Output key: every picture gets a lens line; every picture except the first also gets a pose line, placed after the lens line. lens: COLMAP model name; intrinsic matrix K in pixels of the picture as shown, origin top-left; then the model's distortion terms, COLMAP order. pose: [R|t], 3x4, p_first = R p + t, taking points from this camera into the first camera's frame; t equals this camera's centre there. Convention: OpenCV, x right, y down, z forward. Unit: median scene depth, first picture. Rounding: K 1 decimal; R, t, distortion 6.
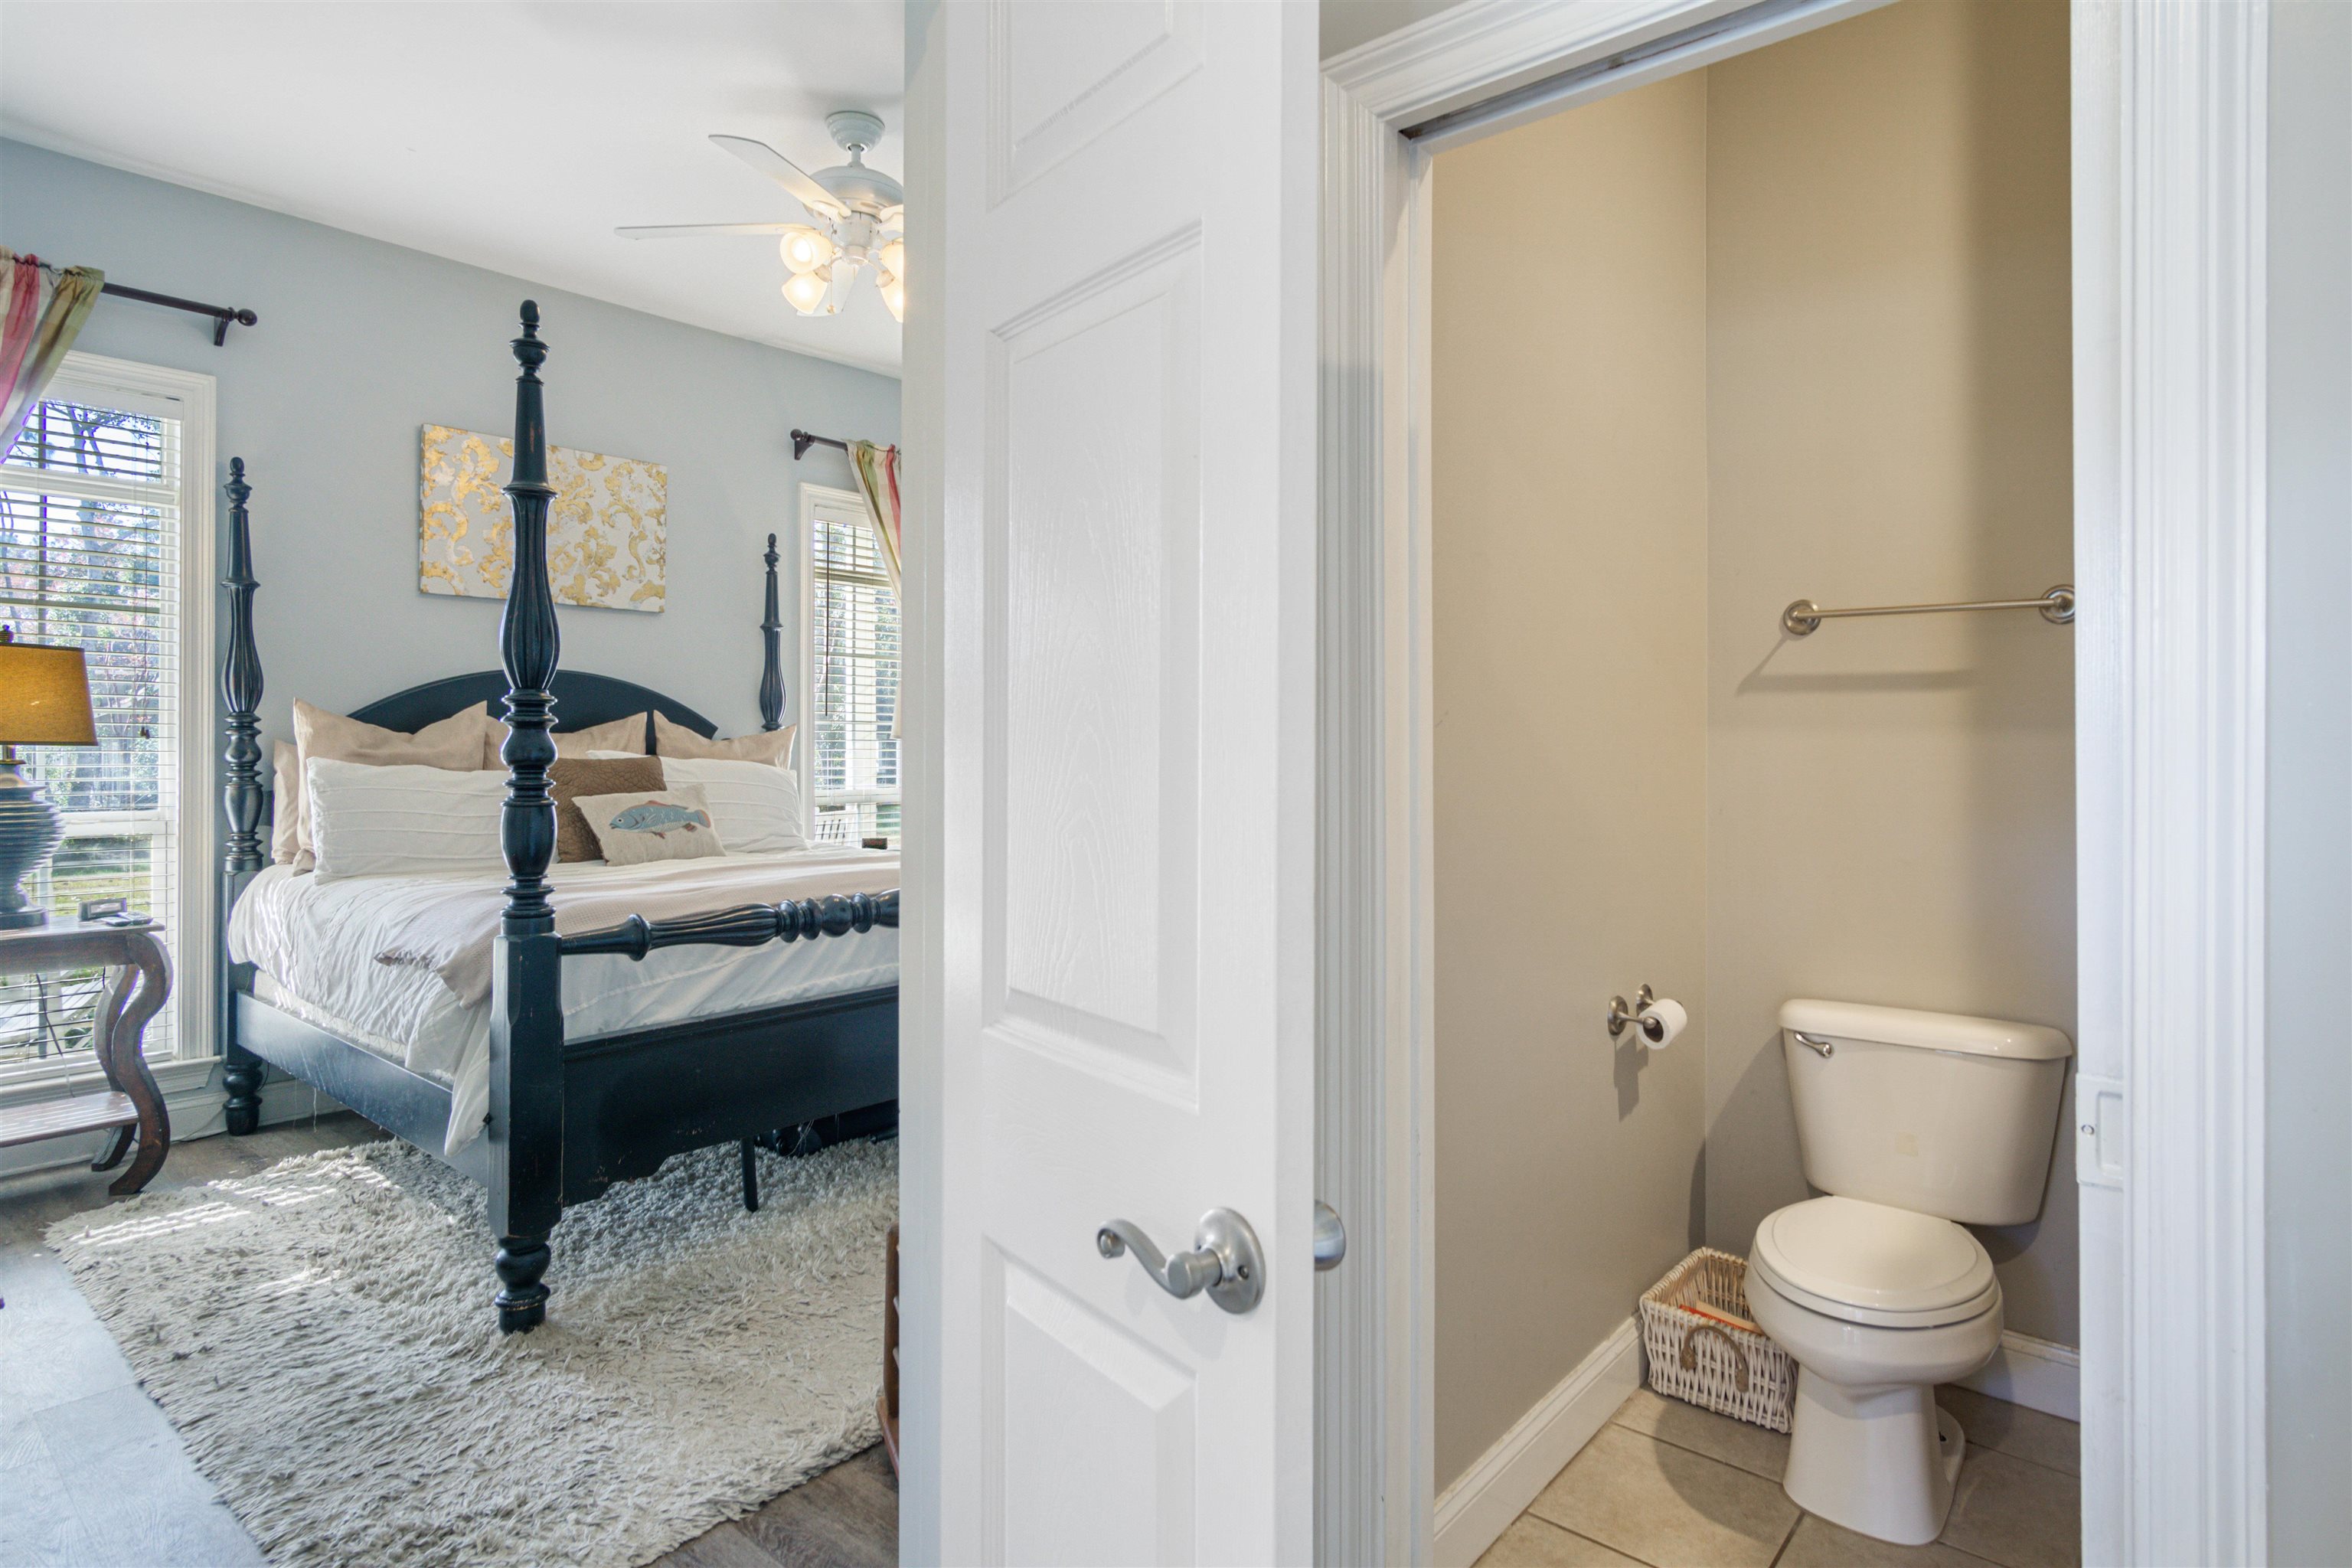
lens RADIAL K [[1289.1, 0, 1179.0], [0, 1289.1, 745.4], [0, 0, 1]] dist [-0.002425, 0.000210]
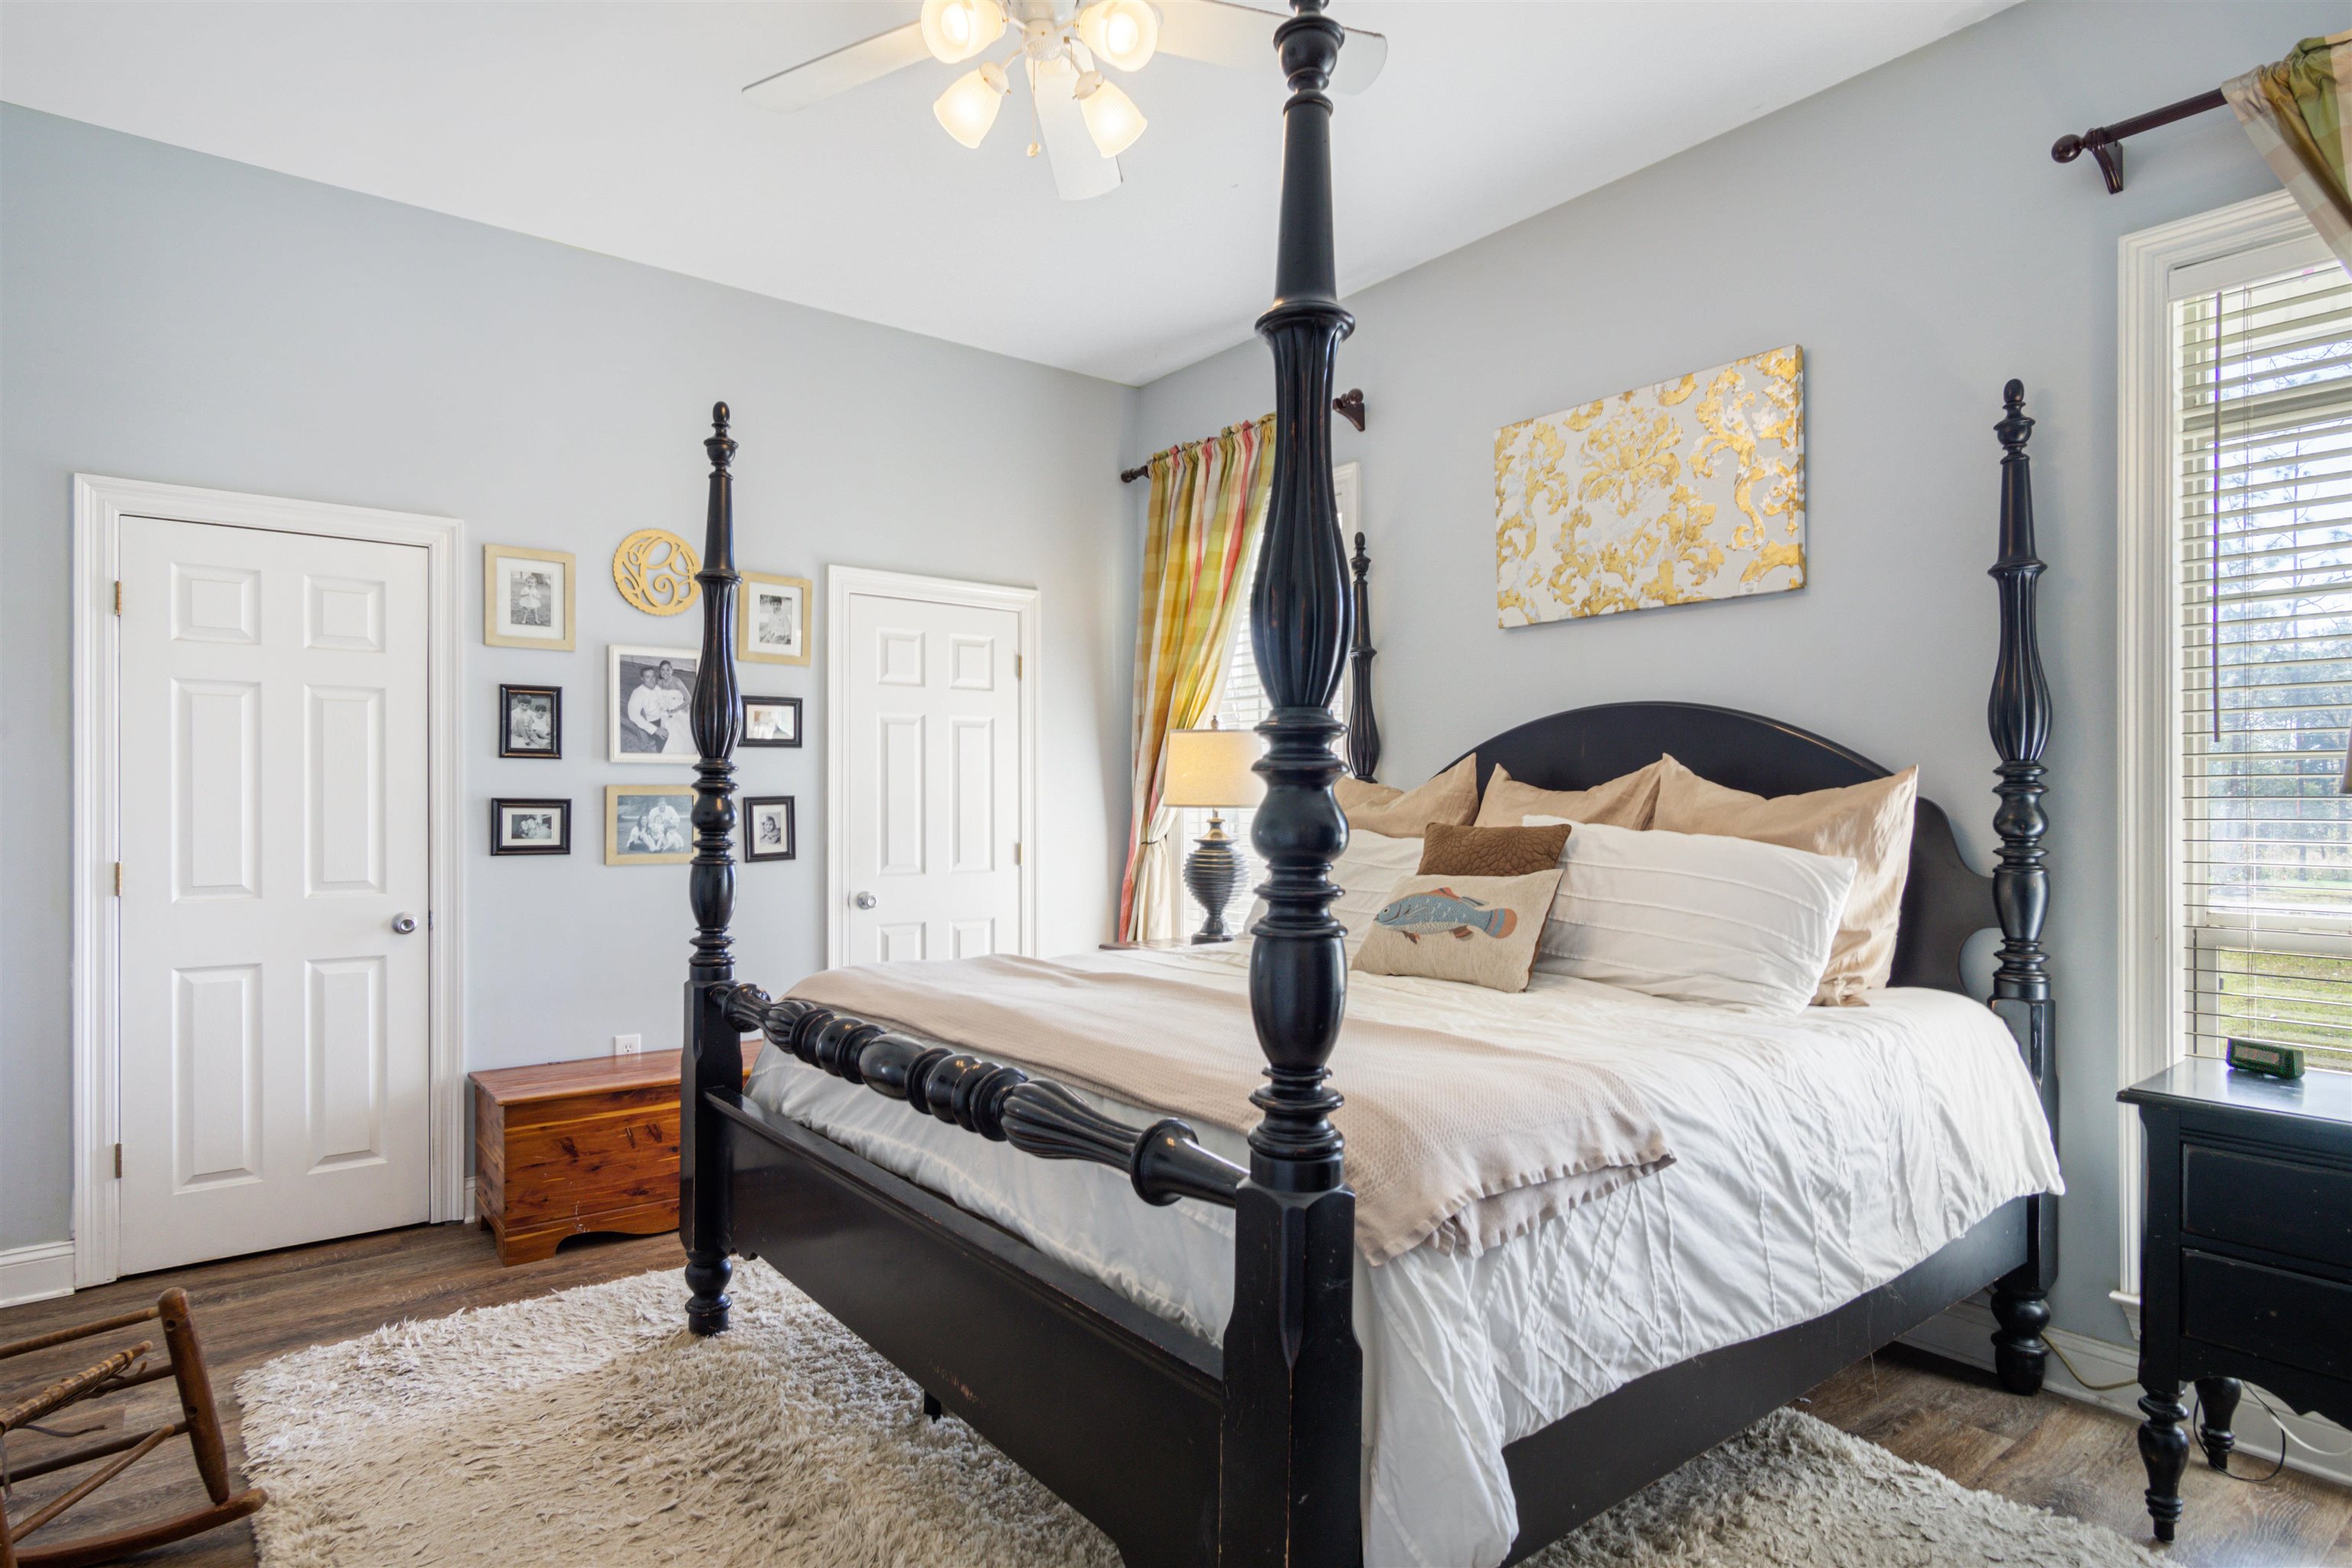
lens RADIAL K [[1258.4, 0, 1162.8], [0, 1258.4, 790.0], [0, 0, 1]] dist [-0.006050, 0.002120]
pose [[-0.207984, -0.016398, -0.977995, 0.279446], [0.001867, 0.999851, -0.017161, 0.001452], [0.978131, -0.005395, -0.207922, 0.984701]]
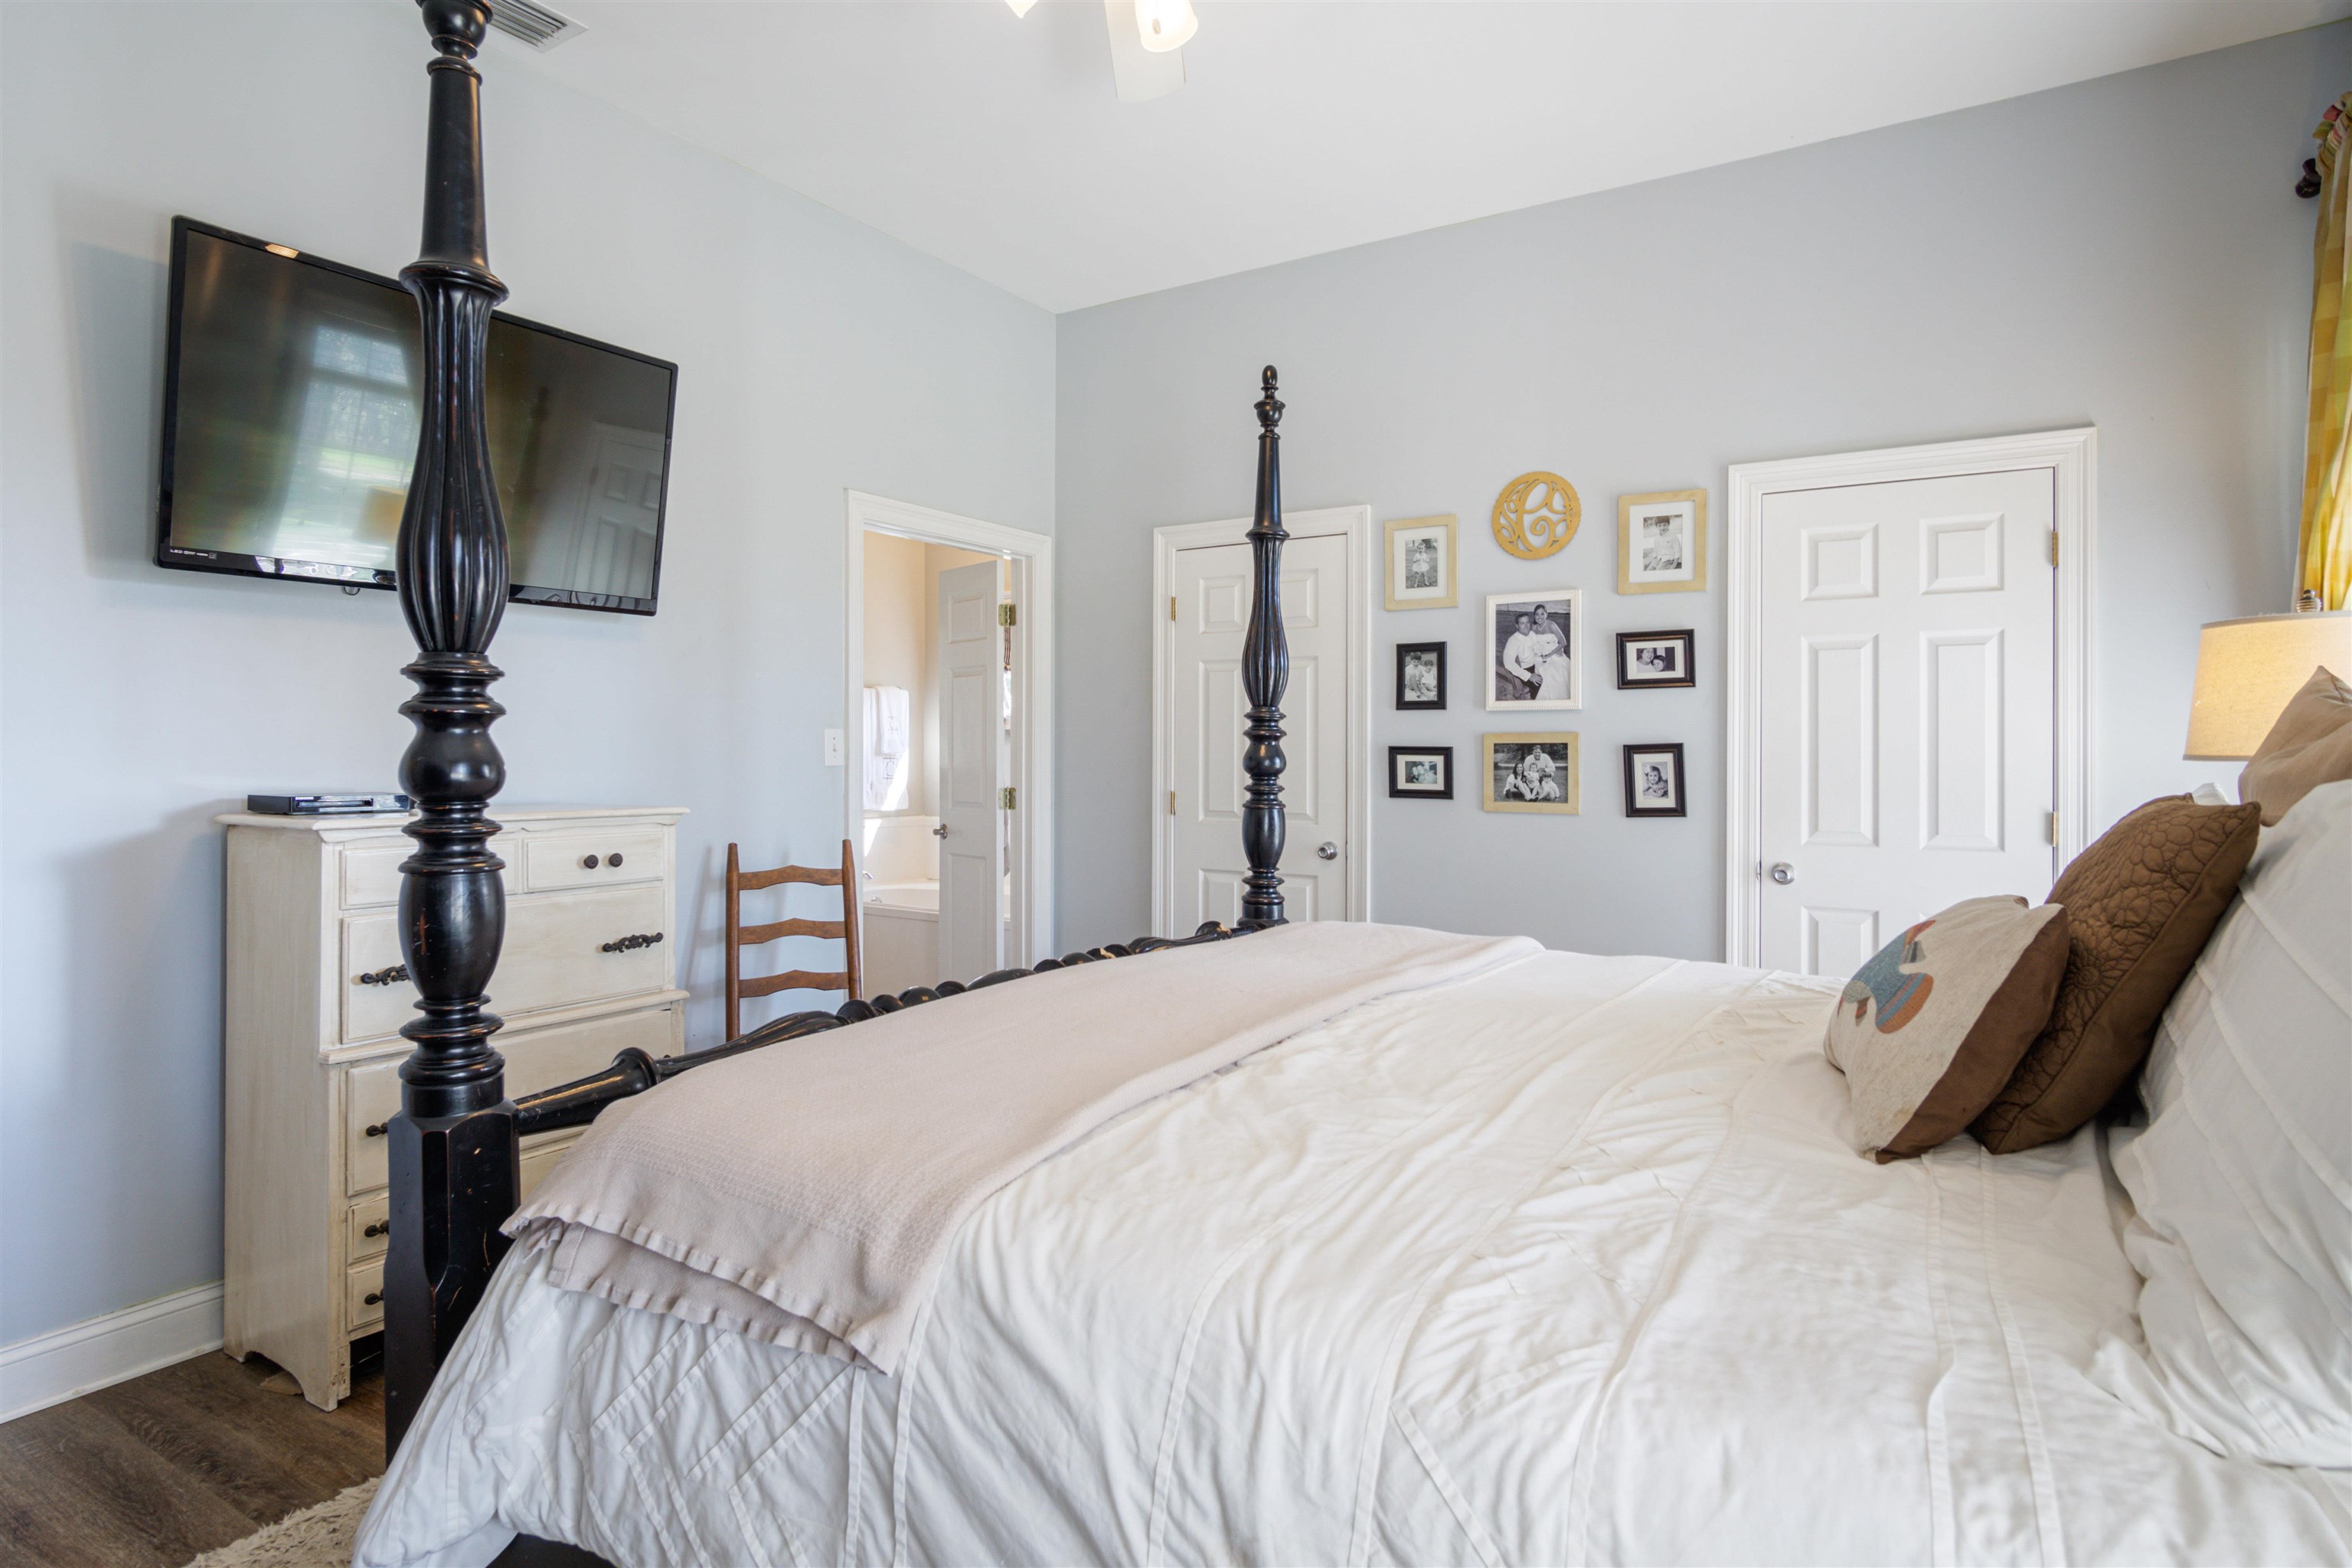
lens RADIAL K [[1264.7, 0, 1179.5], [0, 1264.7, 742.5], [0, 0, 1]] dist [-0.004401, 0.000330]
pose [[-0.989313, -0.009684, -0.145487, -0.172951], [-0.008185, 0.999907, -0.010899, 0.000503], [0.145579, -0.009592, -0.989300, 1.302049]]
